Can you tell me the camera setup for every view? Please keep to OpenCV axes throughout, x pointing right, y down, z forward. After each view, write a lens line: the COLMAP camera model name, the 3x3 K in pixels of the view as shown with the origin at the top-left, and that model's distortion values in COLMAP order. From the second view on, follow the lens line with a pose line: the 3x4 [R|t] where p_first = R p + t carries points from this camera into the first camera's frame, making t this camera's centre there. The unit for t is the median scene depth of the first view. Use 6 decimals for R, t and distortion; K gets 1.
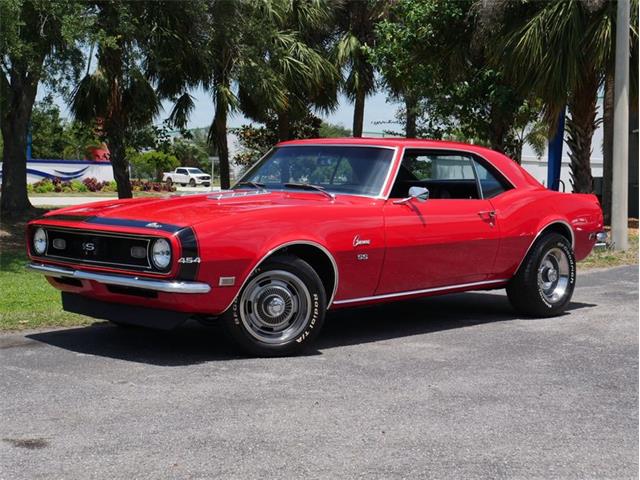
lens RADIAL K [[1032.5, 0, 320.0], [0, 1032.5, 240.0], [0, 0, 1]] dist [-0.008245, -0.072054]
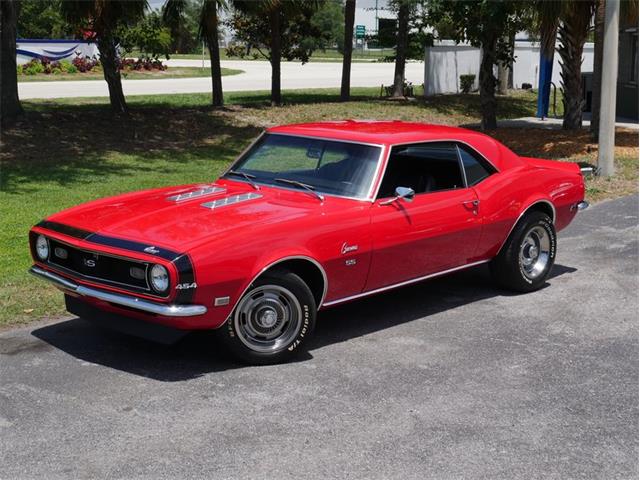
lens RADIAL K [[1032.5, 0, 320.0], [0, 1032.5, 240.0], [0, 0, 1]] dist [-0.008245, -0.072054]
pose [[0.999963, -0.005896, 0.006271, 0.003709], [0.004999, 0.990905, 0.134470, -0.145899], [-0.007007, -0.134434, 0.990898, -0.037059]]
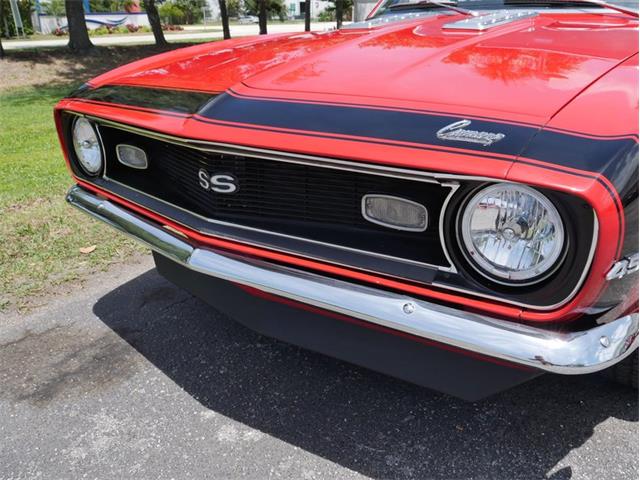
lens RADIAL K [[520.1, 0, 320.8], [0, 520.1, 220.7], [0, 0, 1]] dist [-0.008335, -0.004286]
pose [[0.992533, -0.077670, 0.094056, -0.191875], [0.045056, 0.949984, 0.309032, -0.034056], [-0.113354, -0.302486, 0.946389, 0.757965]]
